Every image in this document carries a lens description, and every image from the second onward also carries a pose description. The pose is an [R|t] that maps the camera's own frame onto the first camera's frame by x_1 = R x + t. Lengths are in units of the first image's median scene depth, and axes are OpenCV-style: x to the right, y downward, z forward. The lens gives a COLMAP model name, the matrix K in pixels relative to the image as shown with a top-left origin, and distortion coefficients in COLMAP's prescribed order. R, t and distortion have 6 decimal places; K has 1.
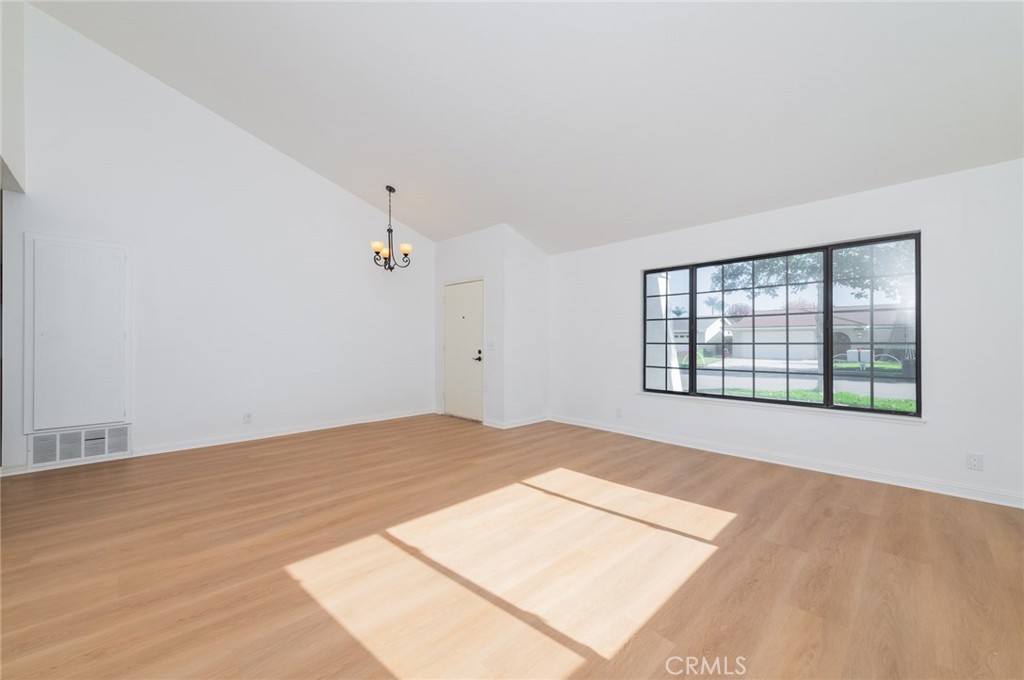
lens RADIAL K [[406.9, 0, 512.0], [0, 406.9, 340.0], [0, 0, 1]] dist [0.029508, -0.000127]
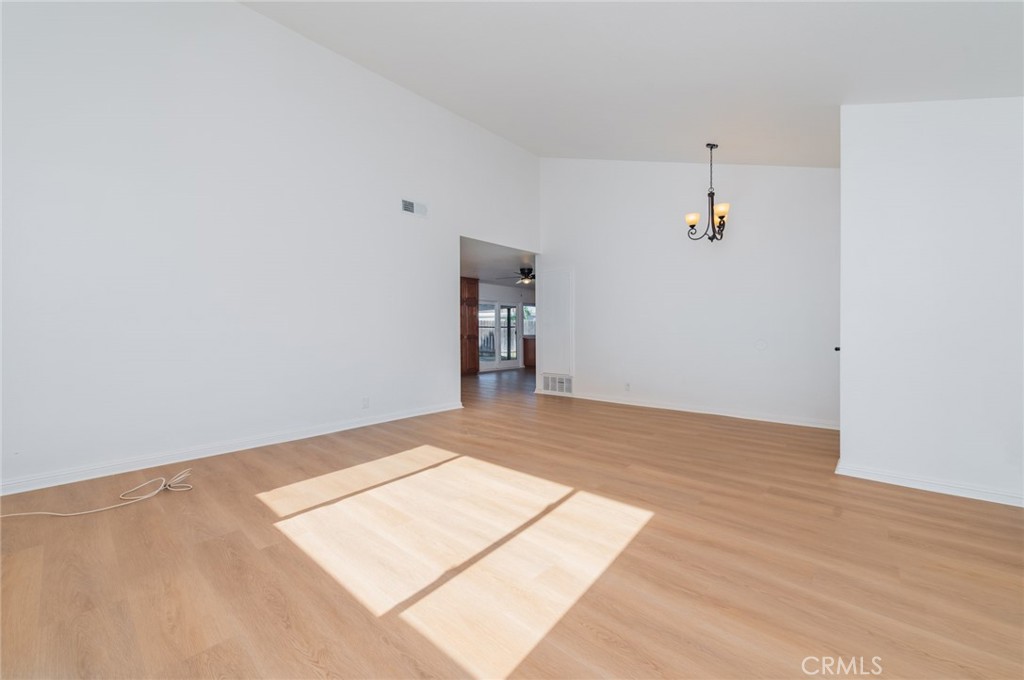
lens RADIAL K [[395.2, 0, 512.0], [0, 395.2, 340.0], [0, 0, 1]] dist [0.019793, -0.000075]
pose [[0.055156, 0.012743, -0.998396, 0.835737], [0.010063, 0.999861, 0.013317, 0.036798], [0.998427, -0.010782, 0.055020, 0.862190]]
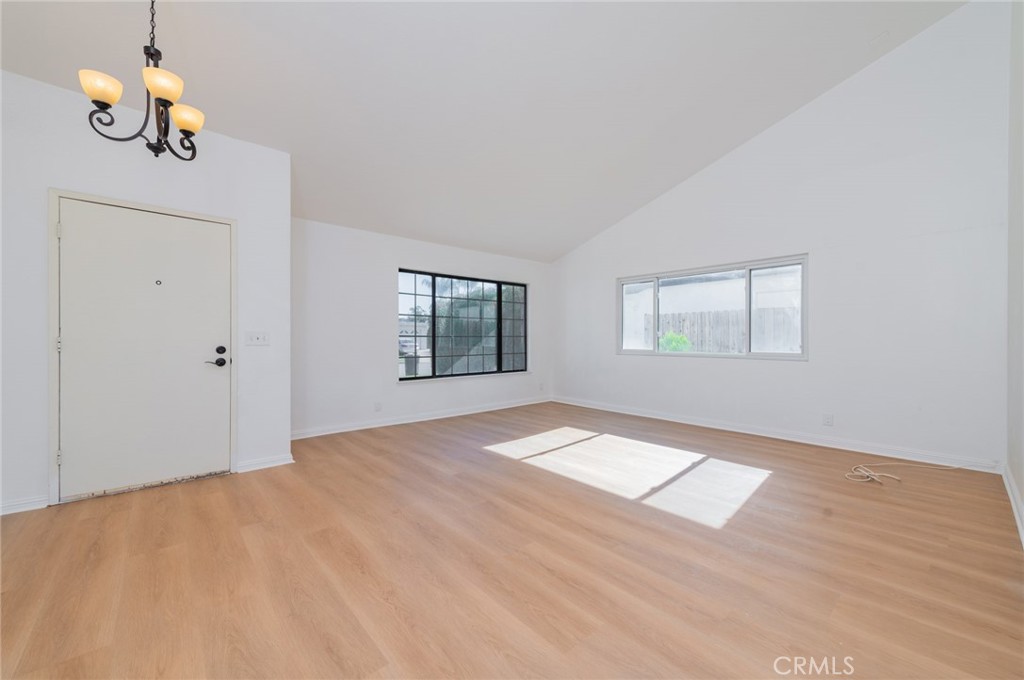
lens RADIAL K [[406.9, 0, 512.0], [0, 406.9, 340.0], [0, 0, 1]] dist [0.029508, -0.000127]
pose [[0.034496, -0.003717, 0.999398, -1.134697], [-0.005583, 0.999977, 0.003912, 0.019484], [-0.999389, -0.005714, 0.034474, 1.020164]]
